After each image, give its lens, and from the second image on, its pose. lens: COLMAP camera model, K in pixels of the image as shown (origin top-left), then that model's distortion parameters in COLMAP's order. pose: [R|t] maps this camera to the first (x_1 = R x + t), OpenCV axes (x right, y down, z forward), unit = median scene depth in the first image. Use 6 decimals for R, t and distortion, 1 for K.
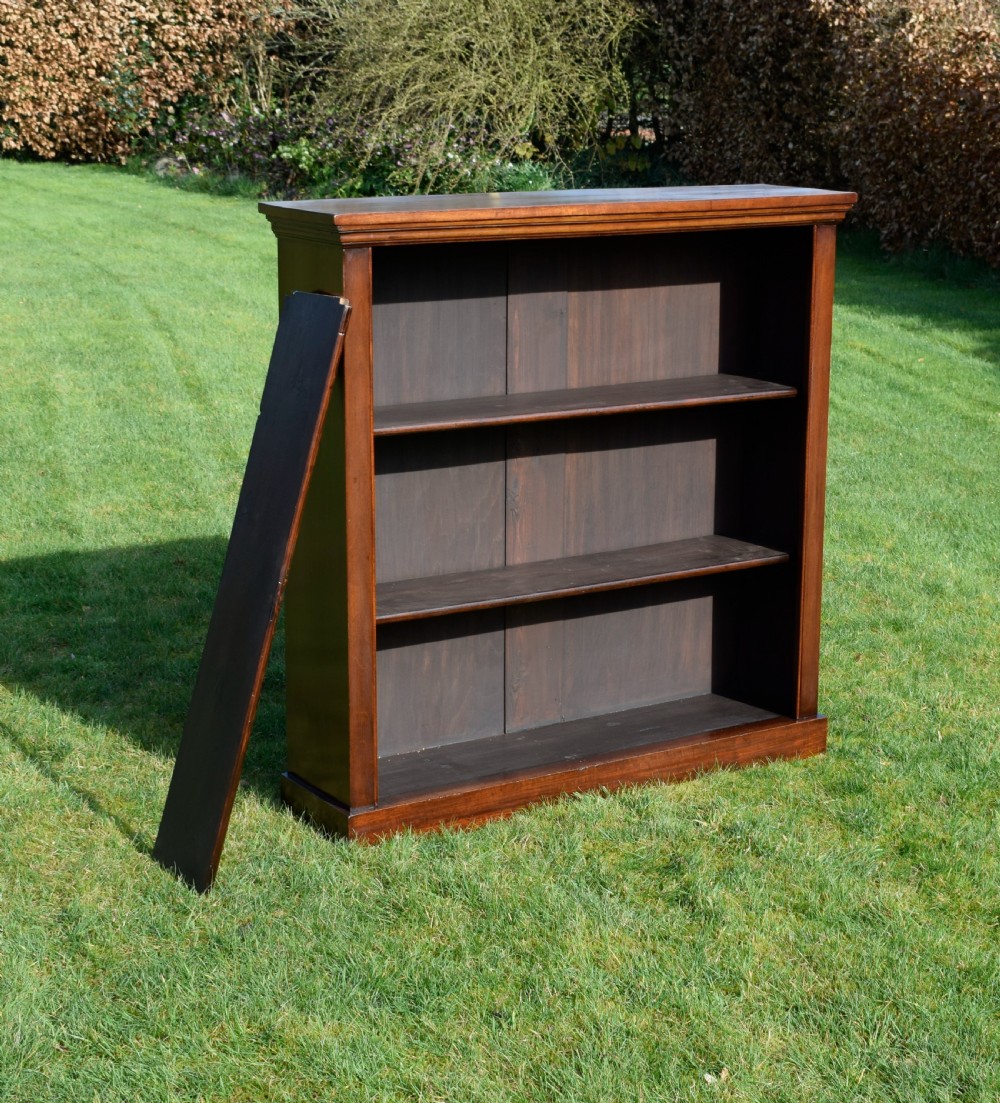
lens RADIAL K [[2237.0, 0, 594.0], [0, 2237.0, 474.8], [0, 0, 1]] dist [-0.043817, 0.000000]
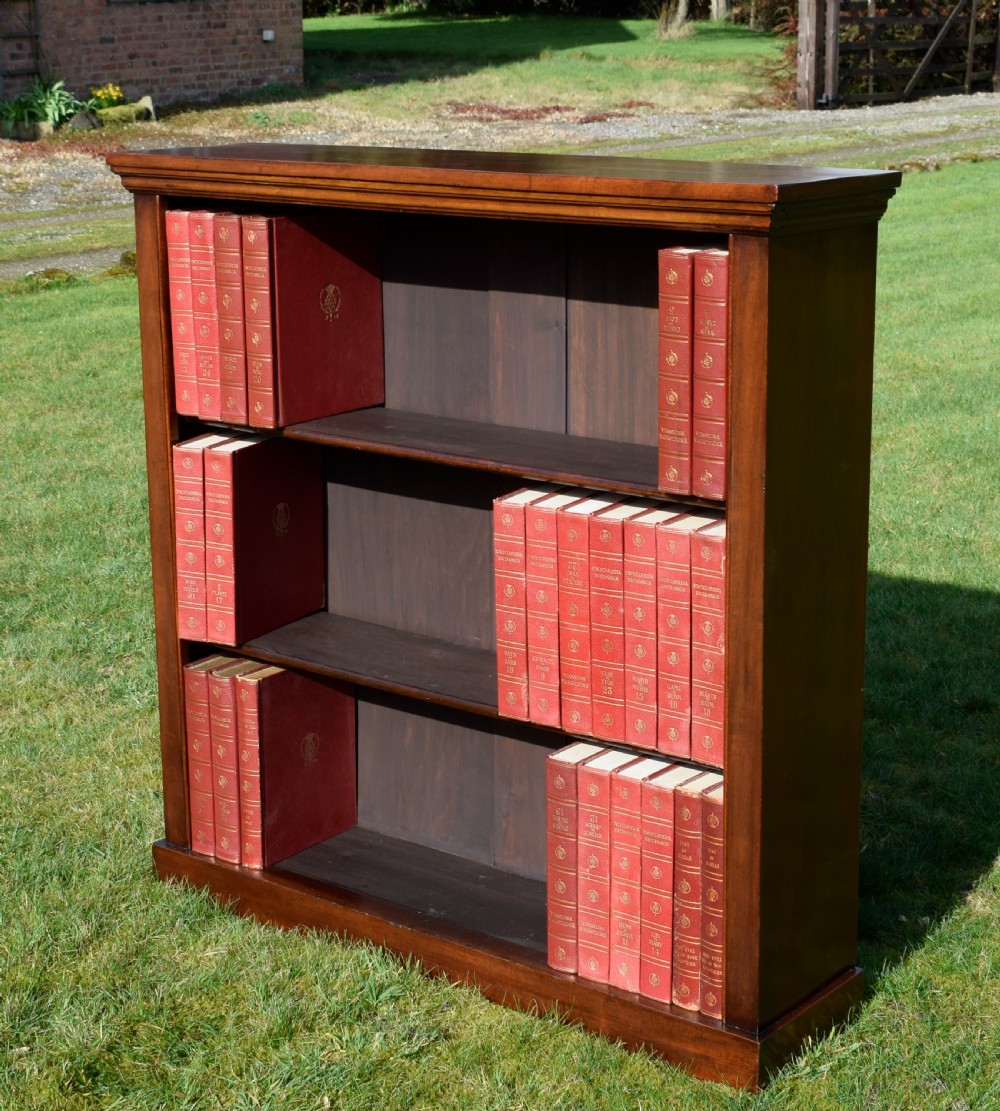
lens RADIAL K [[2236.6, 0, 433.3], [0, 2236.6, 541.6], [0, 0, 1]] dist [0.007082, 0.000000]
pose [[0.281100, 0.211739, -0.936029, 0.664057], [-0.172657, 0.970600, 0.167708, -0.119279], [0.944019, 0.114470, 0.309394, 0.752550]]
